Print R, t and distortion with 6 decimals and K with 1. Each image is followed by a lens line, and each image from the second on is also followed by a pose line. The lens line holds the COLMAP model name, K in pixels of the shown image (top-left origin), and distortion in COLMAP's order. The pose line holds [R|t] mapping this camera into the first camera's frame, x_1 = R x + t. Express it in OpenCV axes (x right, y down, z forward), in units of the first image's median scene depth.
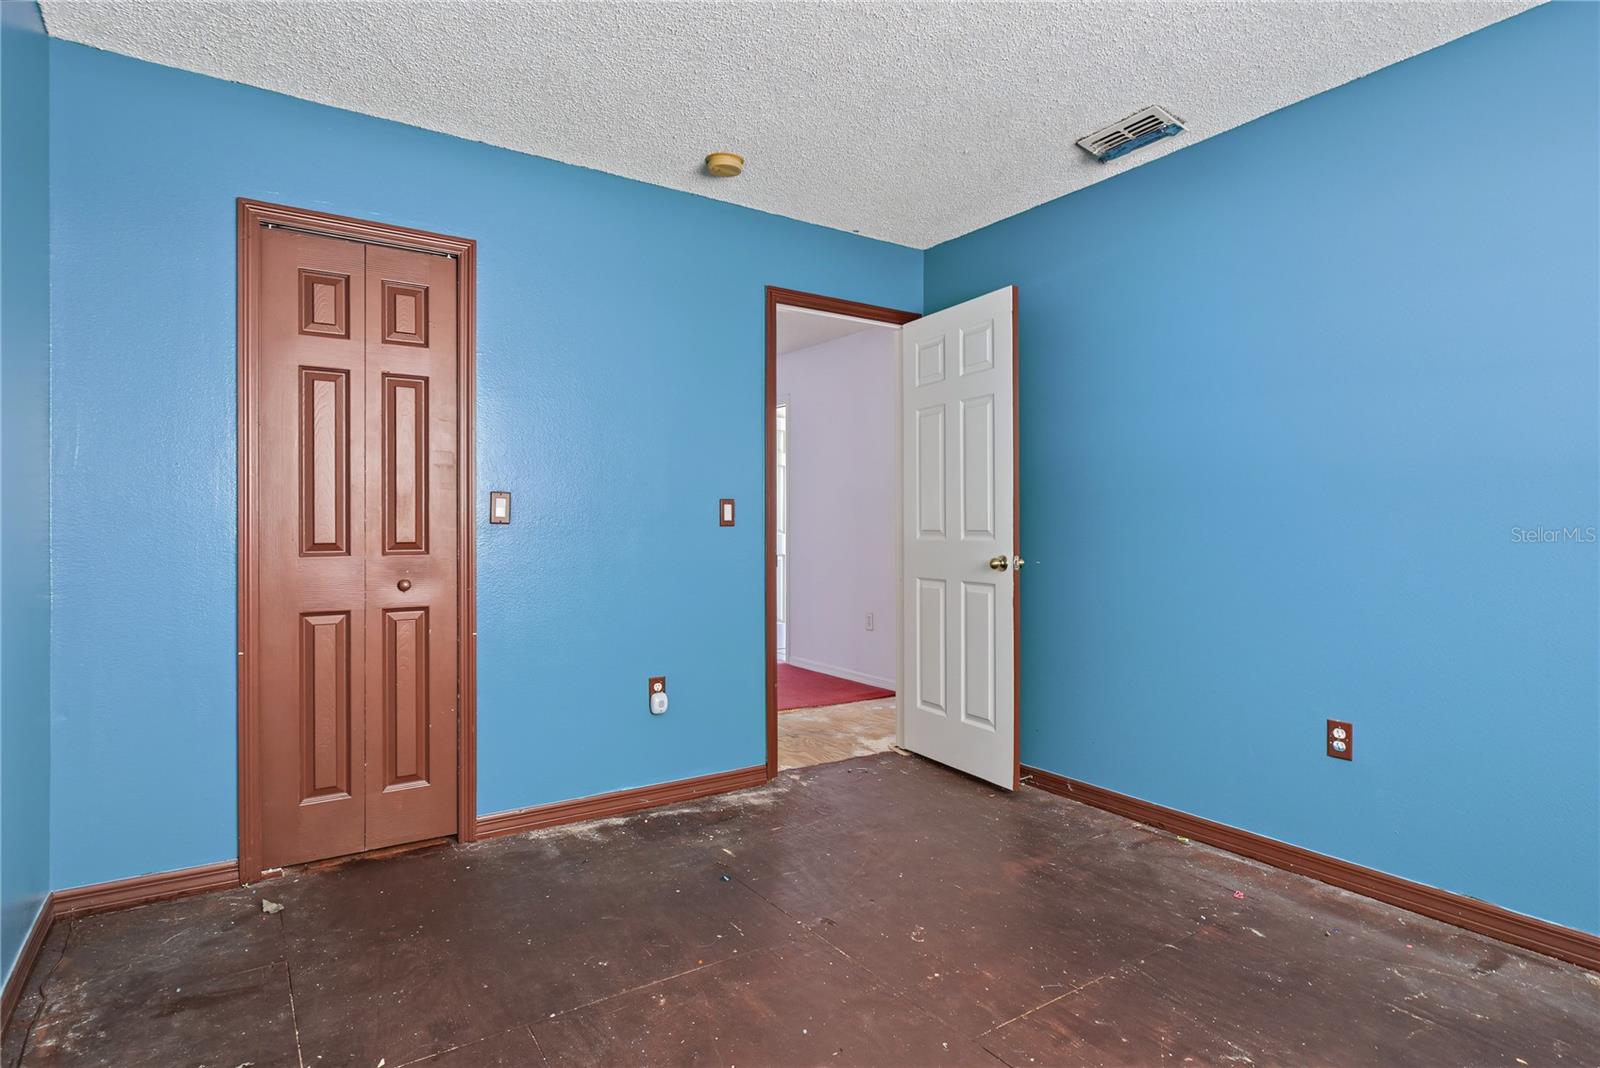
lens RADIAL K [[836.5, 0, 804.0], [0, 836.5, 536.5], [0, 0, 1]] dist [-0.002497, -0.000062]
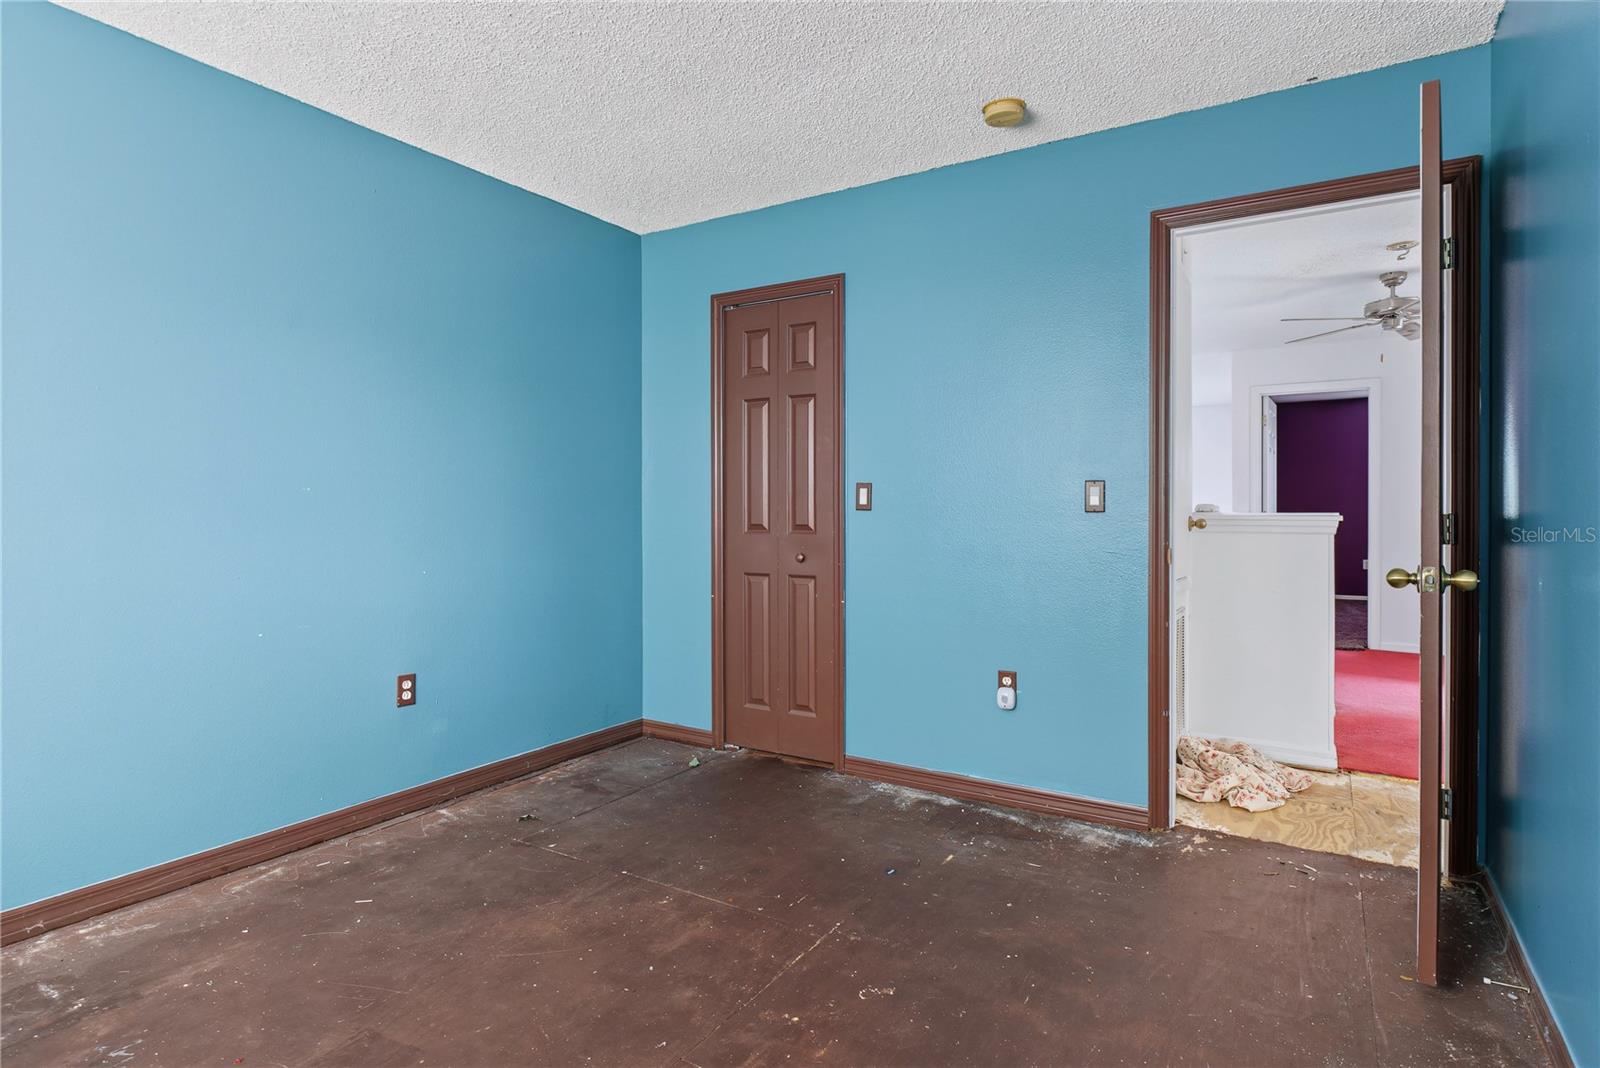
lens RADIAL K [[836.5, 0, 804.0], [0, 836.5, 536.5], [0, 0, 1]] dist [-0.002497, -0.000062]
pose [[0.420590, 0.028041, -0.906817, 0.651928], [-0.012176, 0.999607, 0.025263, -0.006759], [0.907169, 0.000416, 0.420766, 0.434086]]
